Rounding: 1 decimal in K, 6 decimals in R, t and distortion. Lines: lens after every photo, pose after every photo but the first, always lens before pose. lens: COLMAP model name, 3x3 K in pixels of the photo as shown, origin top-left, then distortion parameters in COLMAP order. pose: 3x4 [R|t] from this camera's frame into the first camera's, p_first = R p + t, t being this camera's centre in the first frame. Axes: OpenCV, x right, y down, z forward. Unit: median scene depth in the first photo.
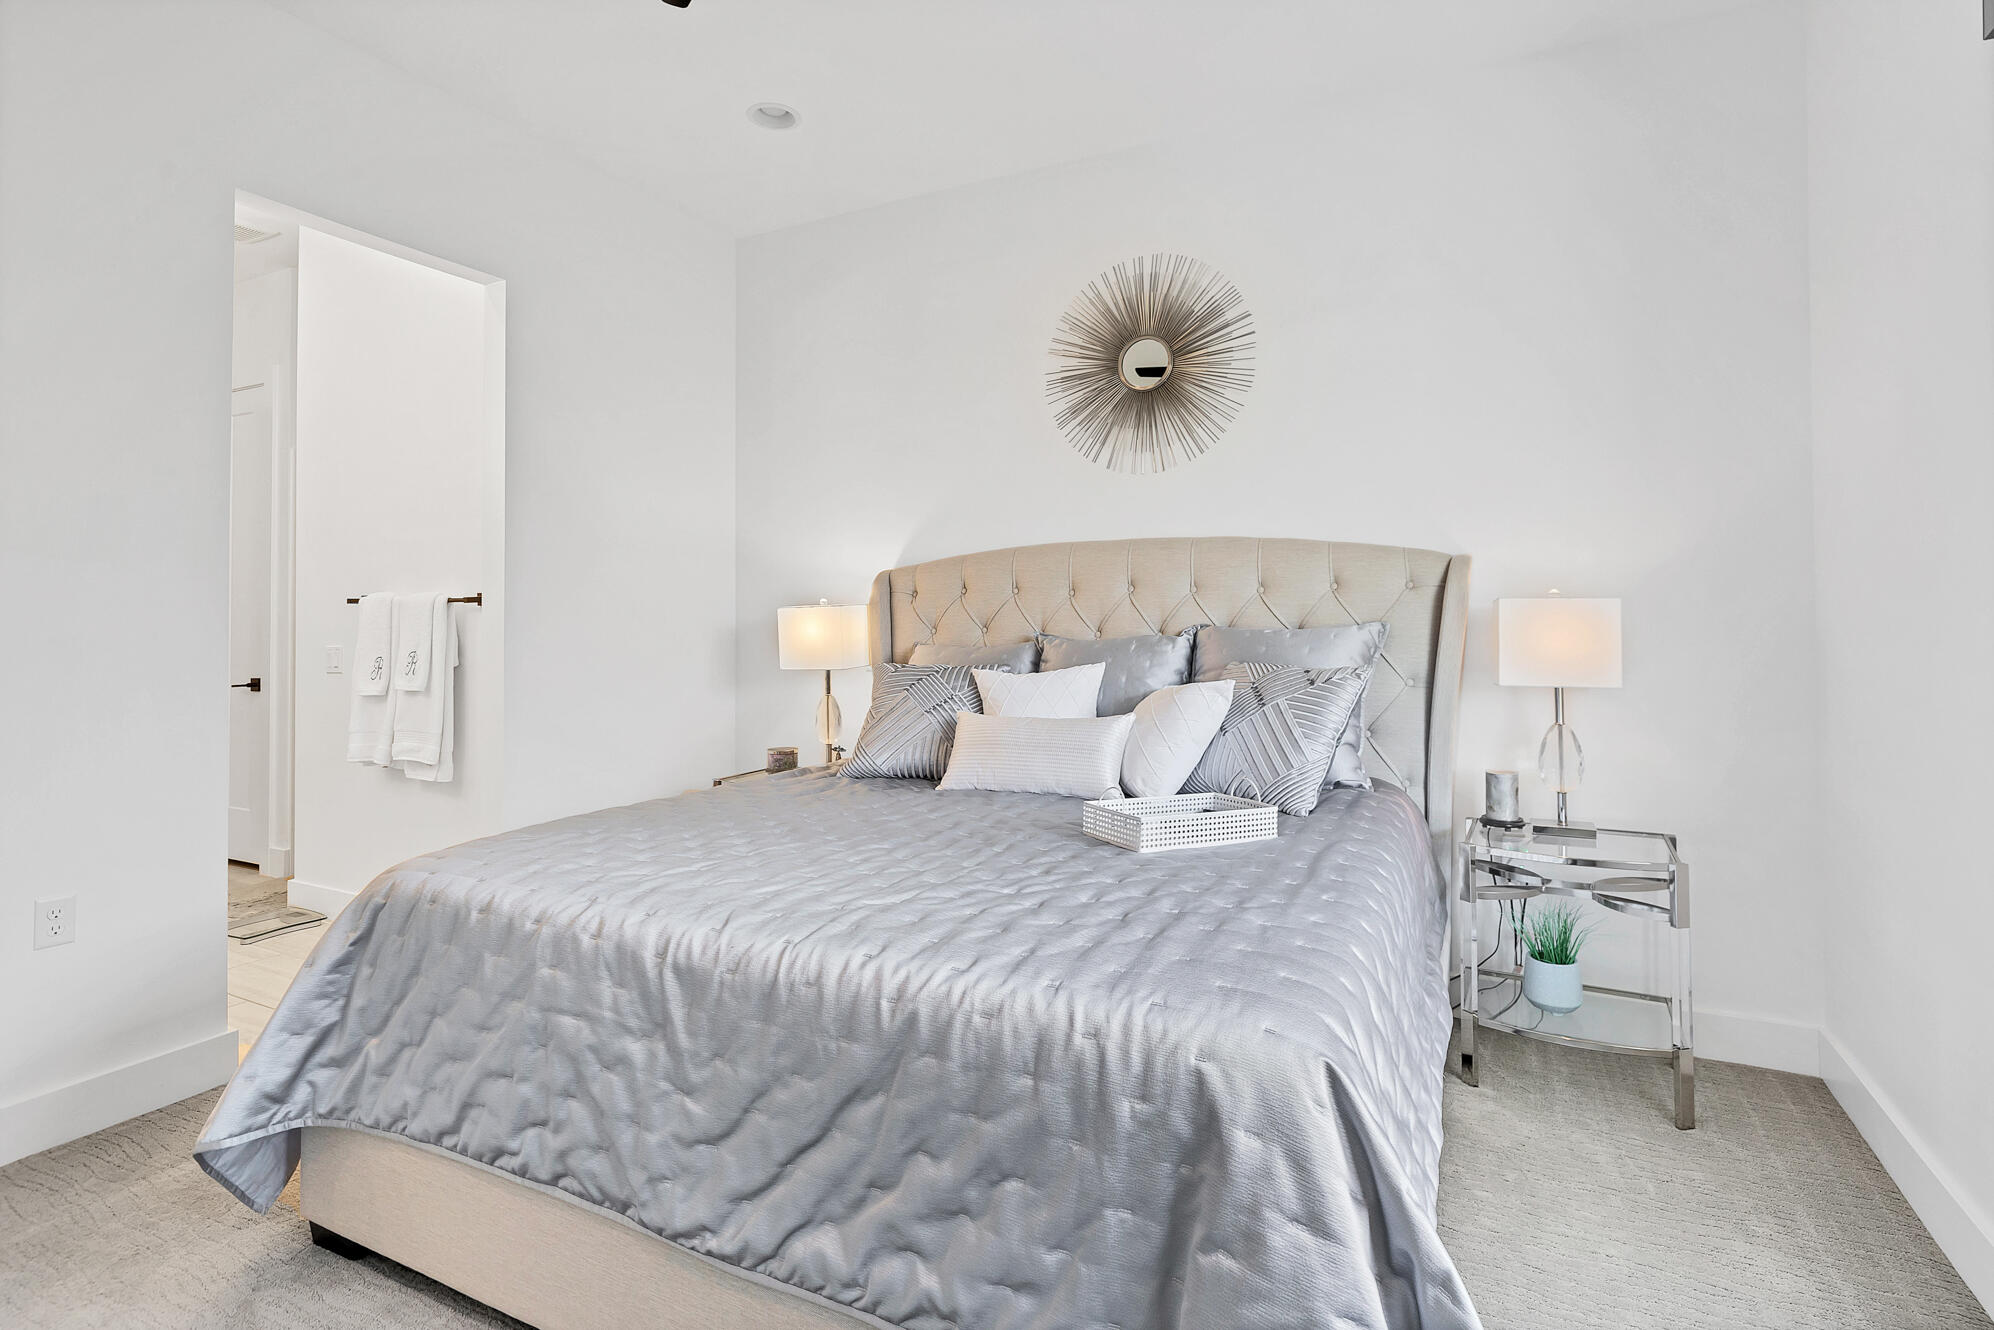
lens RADIAL K [[1001.6, 0, 996.8], [0, 1001.6, 628.0], [0, 0, 1]] dist [-0.003414, -0.000308]
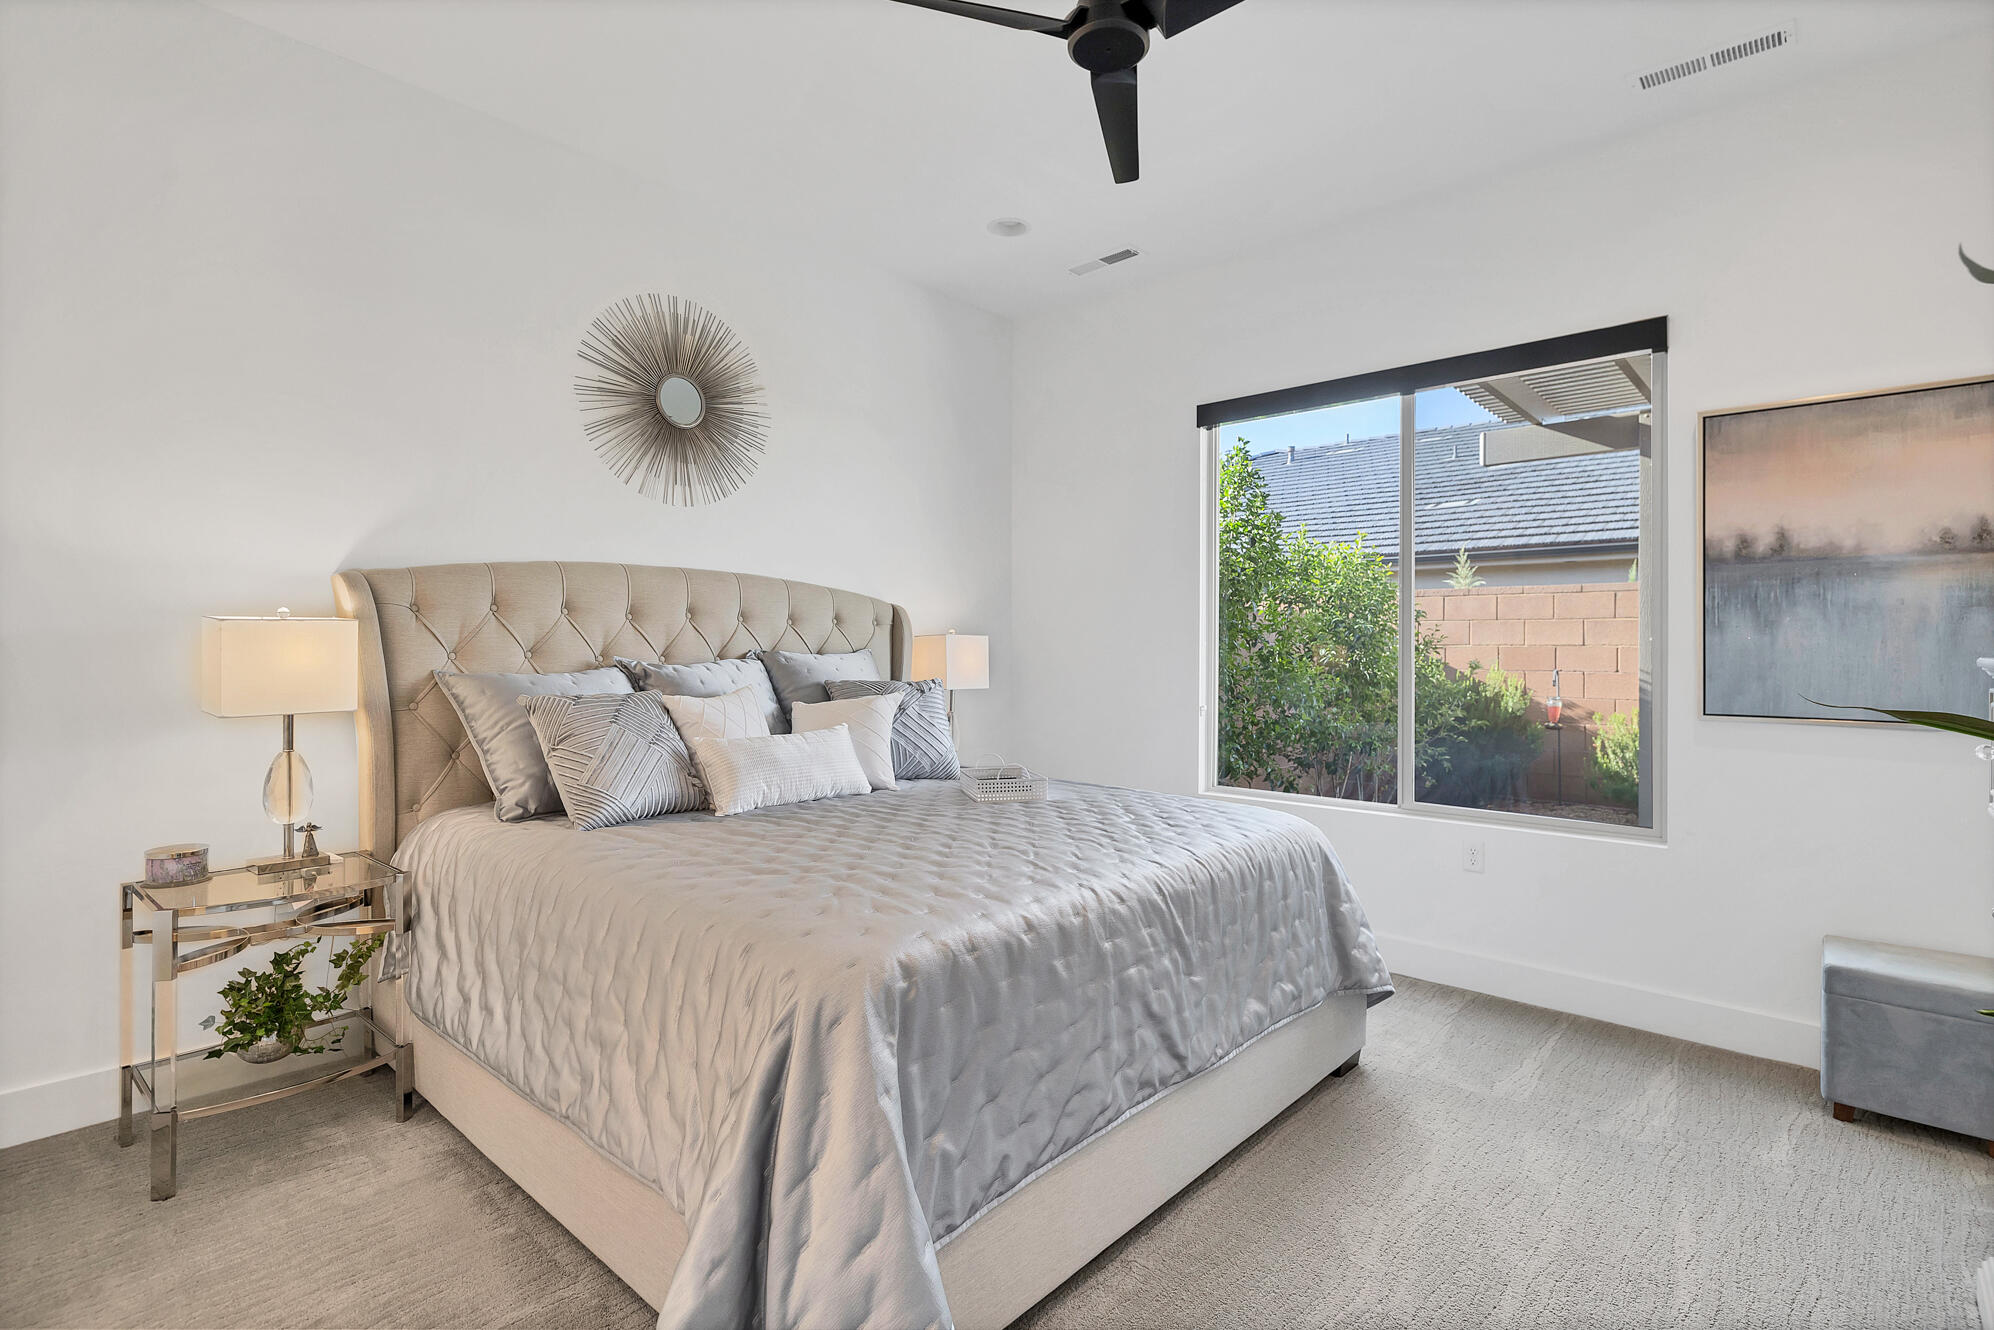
lens RADIAL K [[932.2, 0, 1089.9], [0, 932.2, 661.3], [0, 0, 1]] dist [0.000615, 0.000047]
pose [[0.213699, -0.009630, 0.976852, -0.742530], [-0.003526, 0.999937, 0.010629, -0.002671], [-0.976893, -0.005715, 0.213652, 0.380420]]
